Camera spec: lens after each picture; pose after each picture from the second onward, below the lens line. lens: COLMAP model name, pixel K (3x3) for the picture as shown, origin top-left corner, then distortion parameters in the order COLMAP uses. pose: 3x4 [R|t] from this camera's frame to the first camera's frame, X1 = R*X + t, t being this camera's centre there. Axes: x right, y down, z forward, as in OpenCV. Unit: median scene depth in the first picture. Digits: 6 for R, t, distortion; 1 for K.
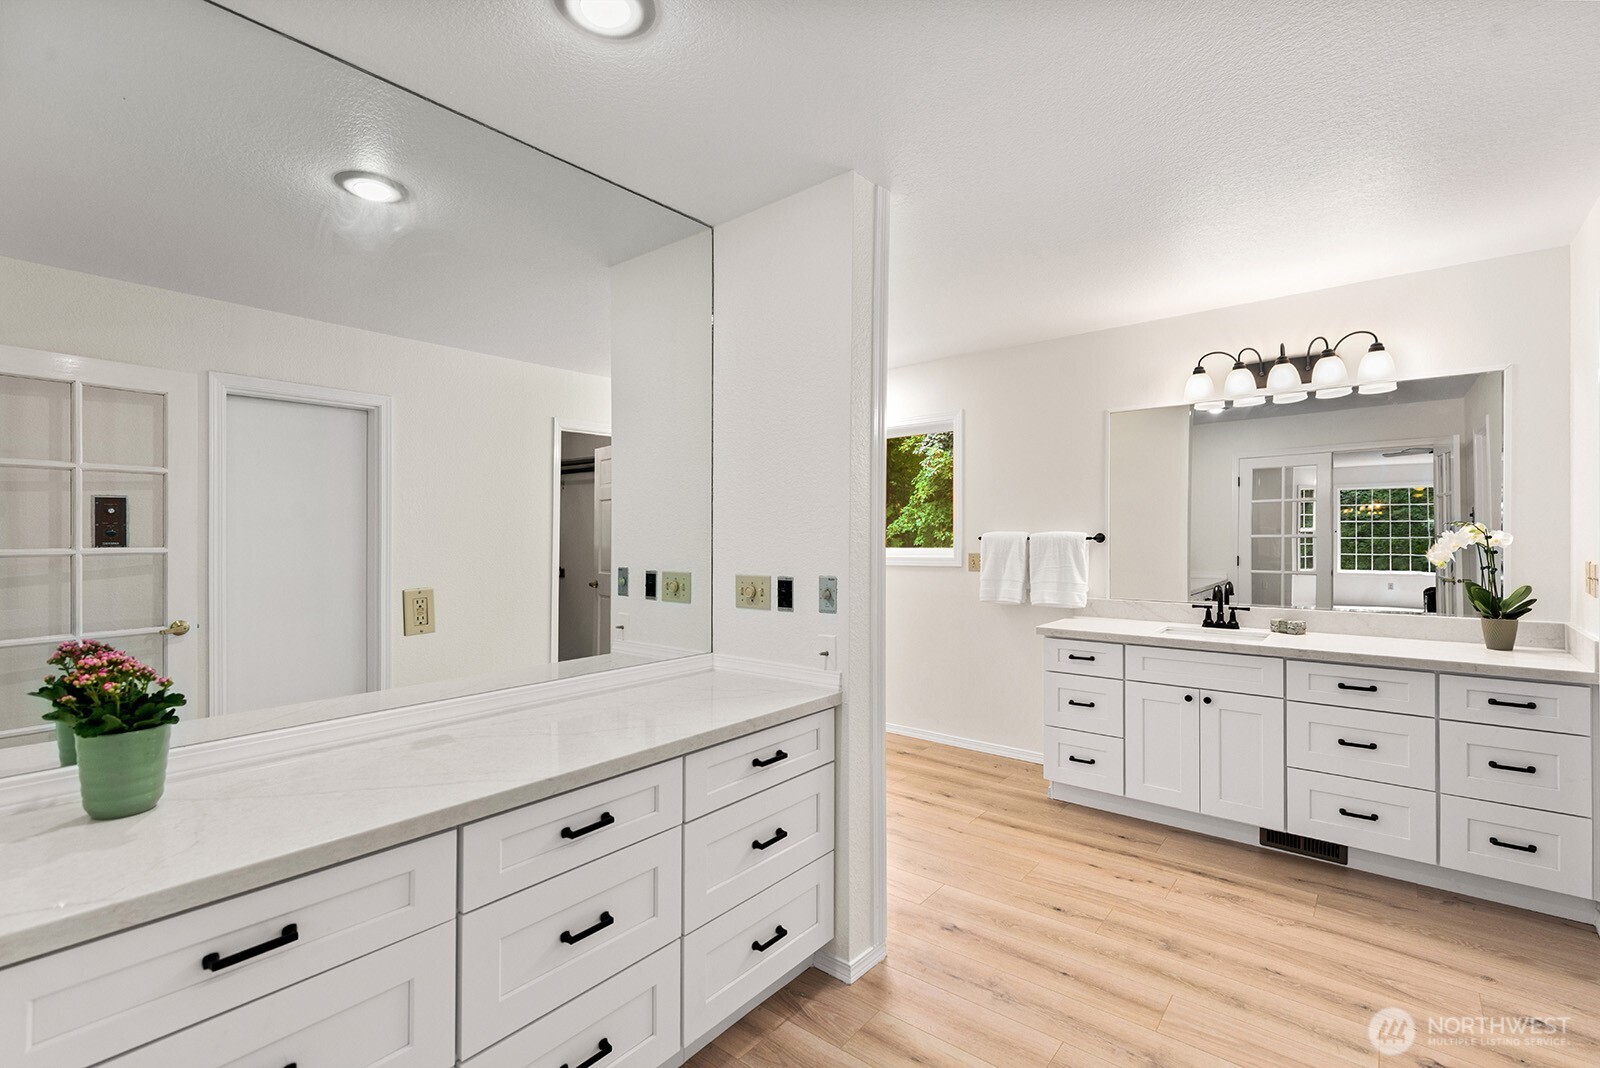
lens RADIAL K [[698.7, 0, 800.0], [0, 698.7, 534.0], [0, 0, 1]] dist [0.000606, 0.000010]
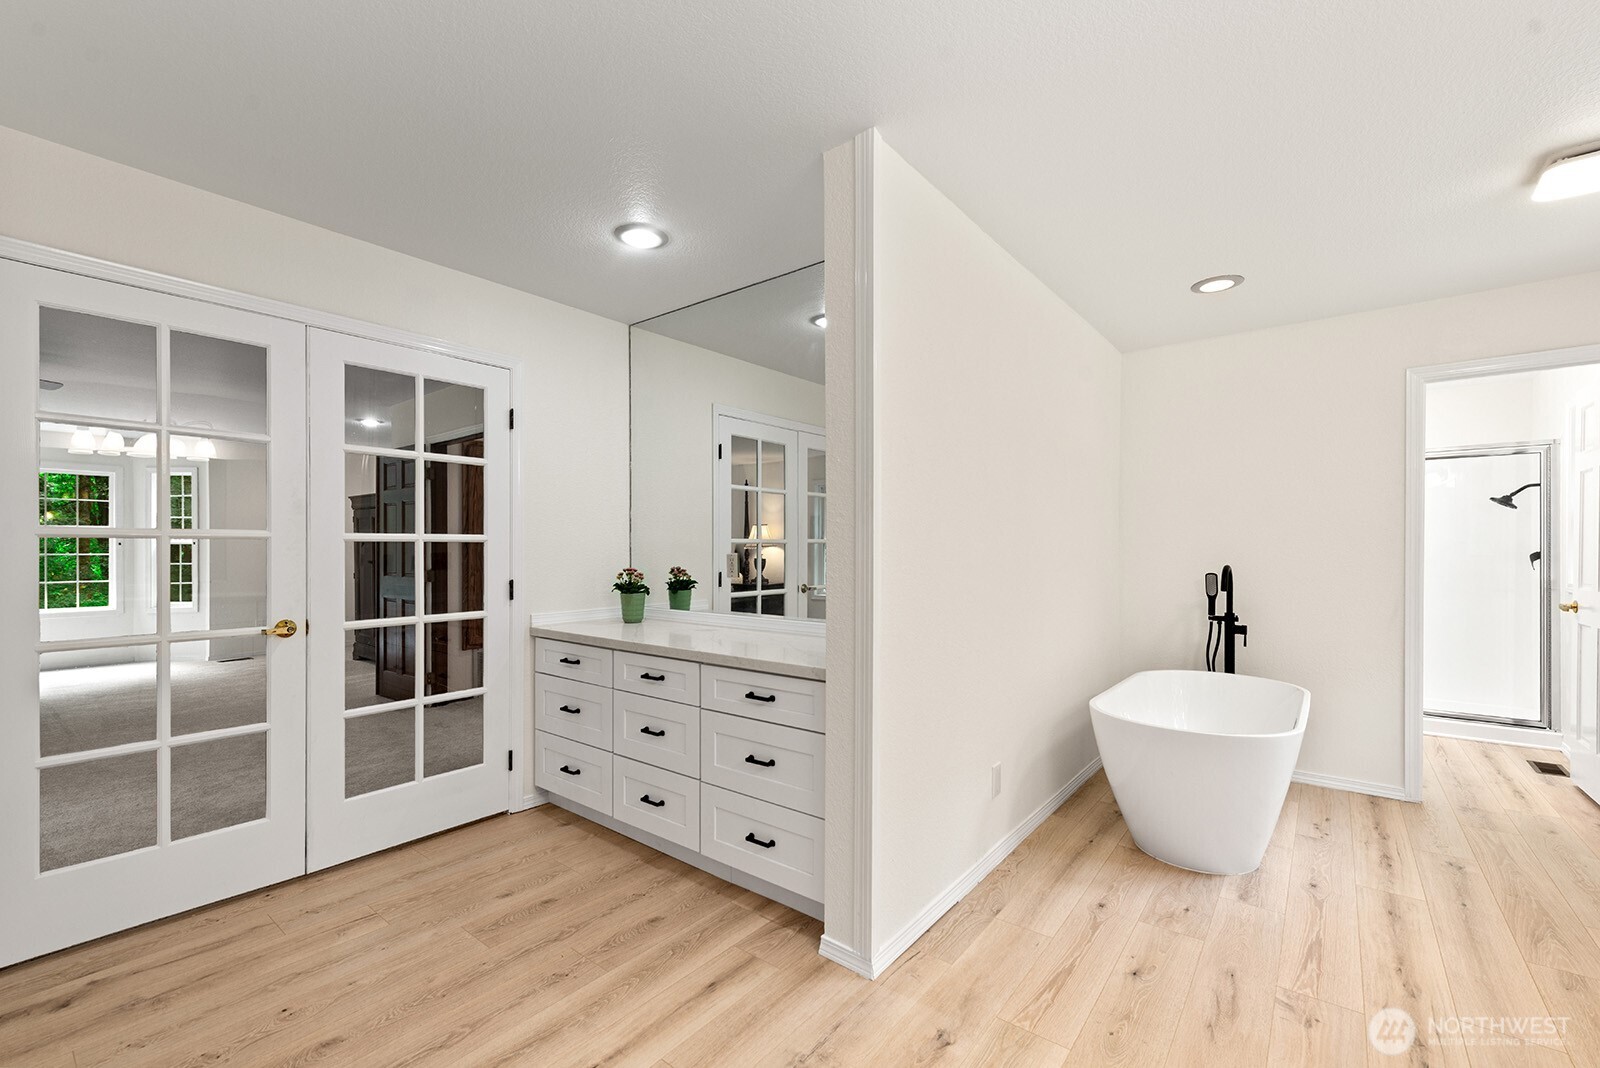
lens RADIAL K [[666.8, 0, 802.5], [0, 666.8, 547.8], [0, 0, 1]] dist [0.001225, -0.000258]
pose [[0.024870, 0.004223, -0.999682, 0.623637], [0.001953, 0.999989, 0.004273, 0.027295], [0.999689, -0.002058, 0.024861, 0.567542]]
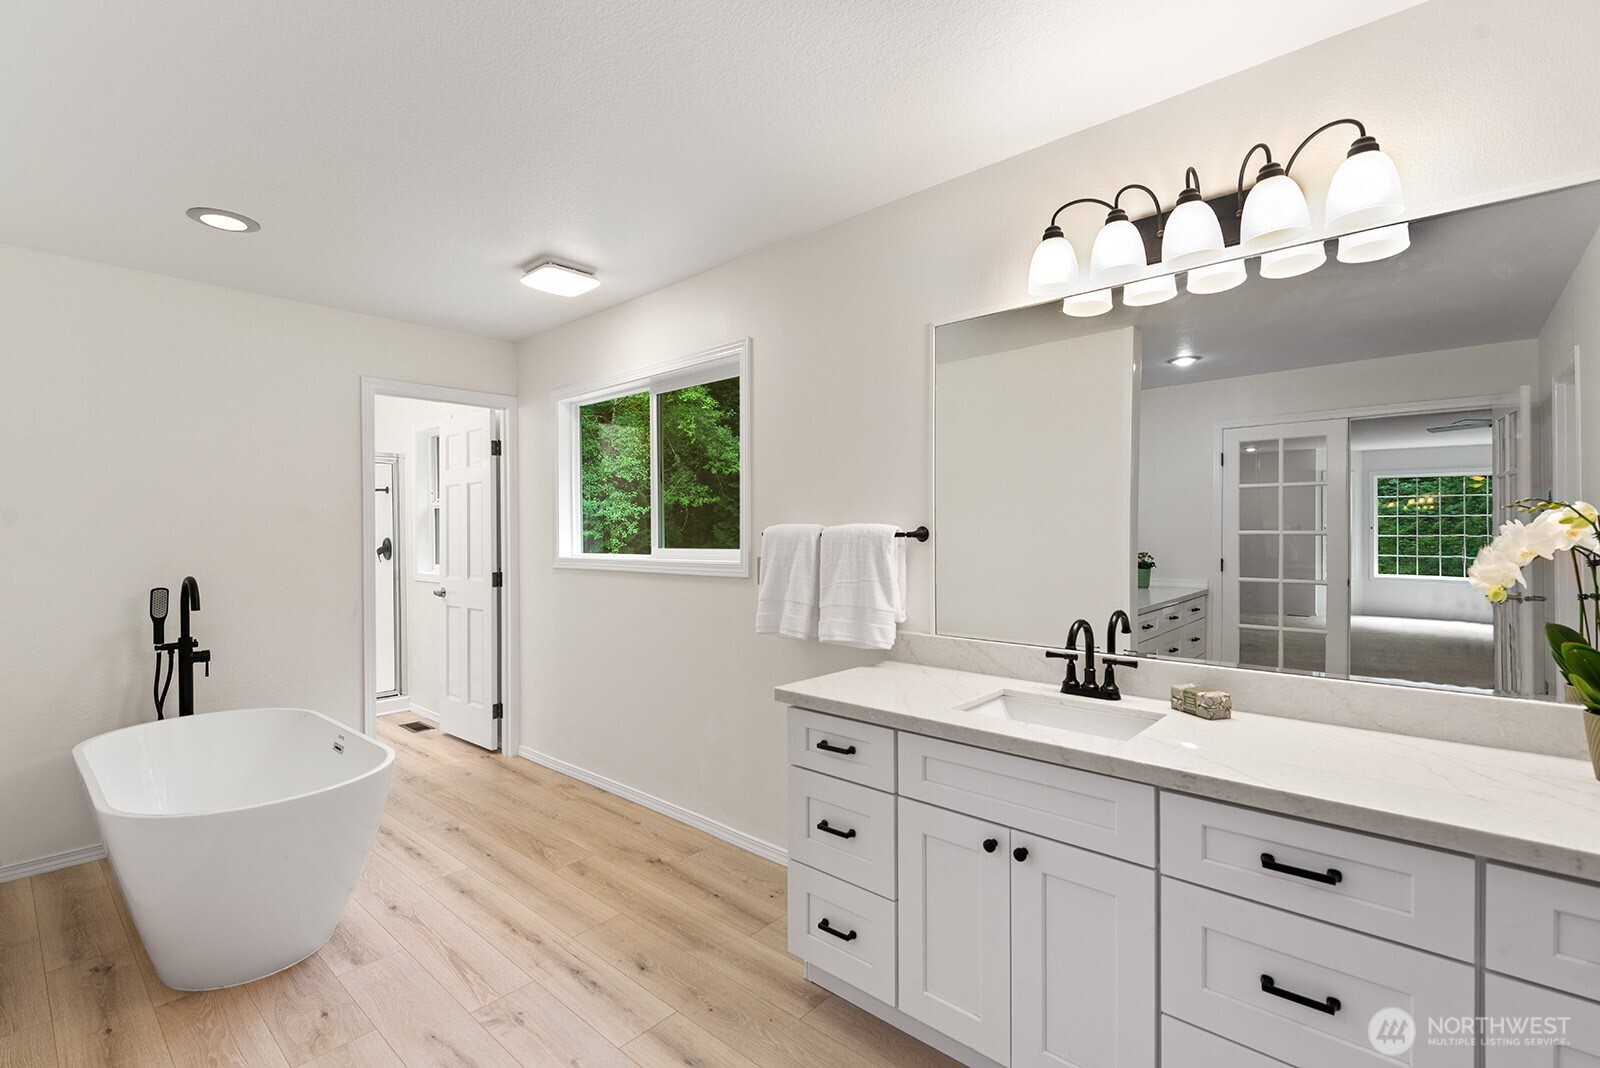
lens RADIAL K [[722.0, 0, 800.0], [0, 722.0, 534.0], [0, 0, 1]] dist [0.000064, -0.000930]
pose [[0.999509, 0.002544, -0.031223, 0.377821], [-0.002390, 0.999985, 0.004968, 0.002811], [0.031235, -0.004891, 0.999500, 0.406948]]
